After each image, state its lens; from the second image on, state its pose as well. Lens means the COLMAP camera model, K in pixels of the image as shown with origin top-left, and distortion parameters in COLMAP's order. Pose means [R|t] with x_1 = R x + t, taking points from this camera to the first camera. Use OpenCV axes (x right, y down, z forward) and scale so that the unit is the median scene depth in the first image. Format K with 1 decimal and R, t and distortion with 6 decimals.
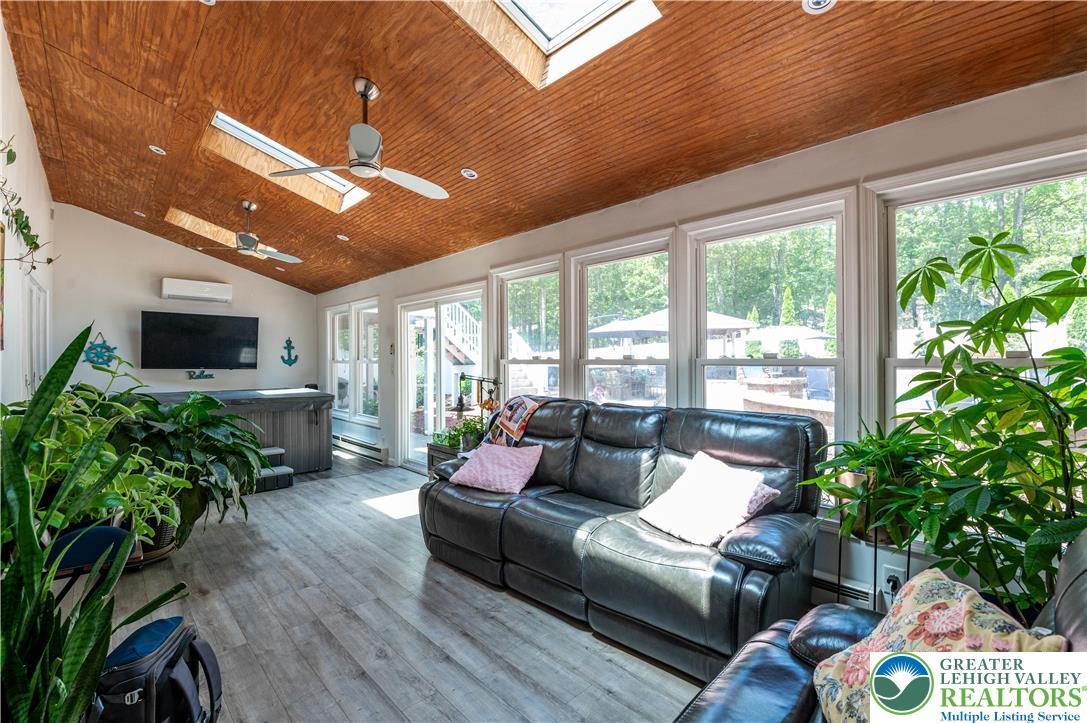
lens RADIAL K [[477.0, 0, 549.0], [0, 477.0, 360.4], [0, 0, 1]] dist [-0.003395, -0.007294]
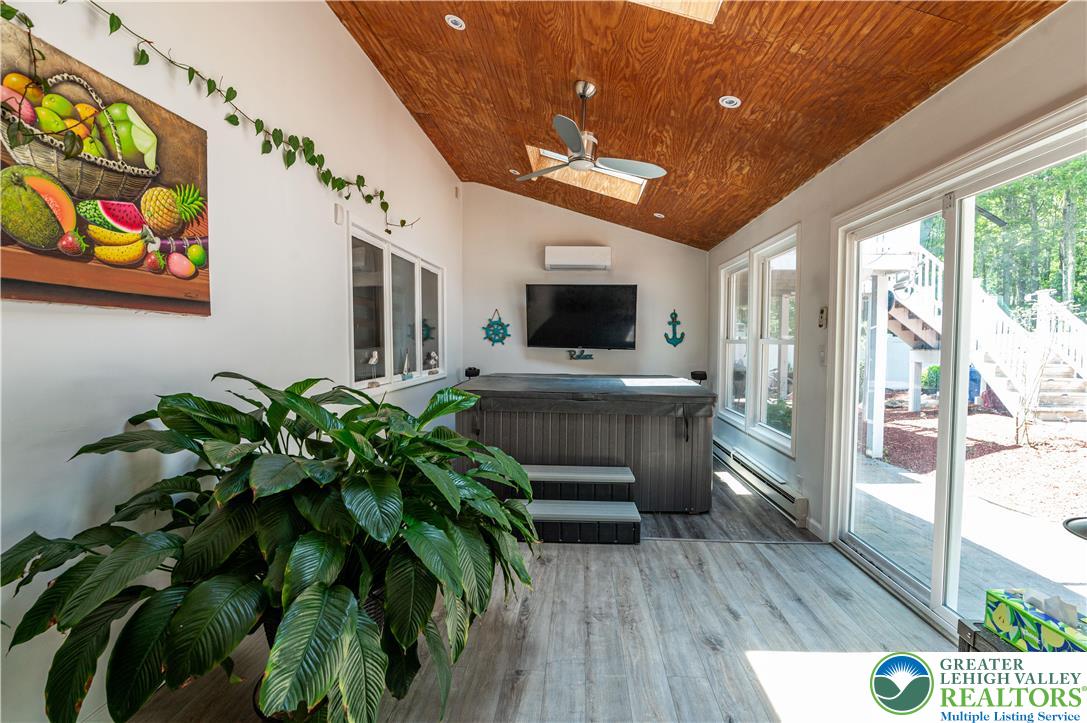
lens RADIAL K [[477.0, 0, 551.6], [0, 477.0, 361.8], [0, 0, 1]] dist [-0.003395, -0.007294]
pose [[0.684987, 0.038780, -0.727522, -0.133372], [-0.008997, 0.998956, 0.044777, 0.004068], [0.728500, -0.024126, 0.684621, 0.373683]]
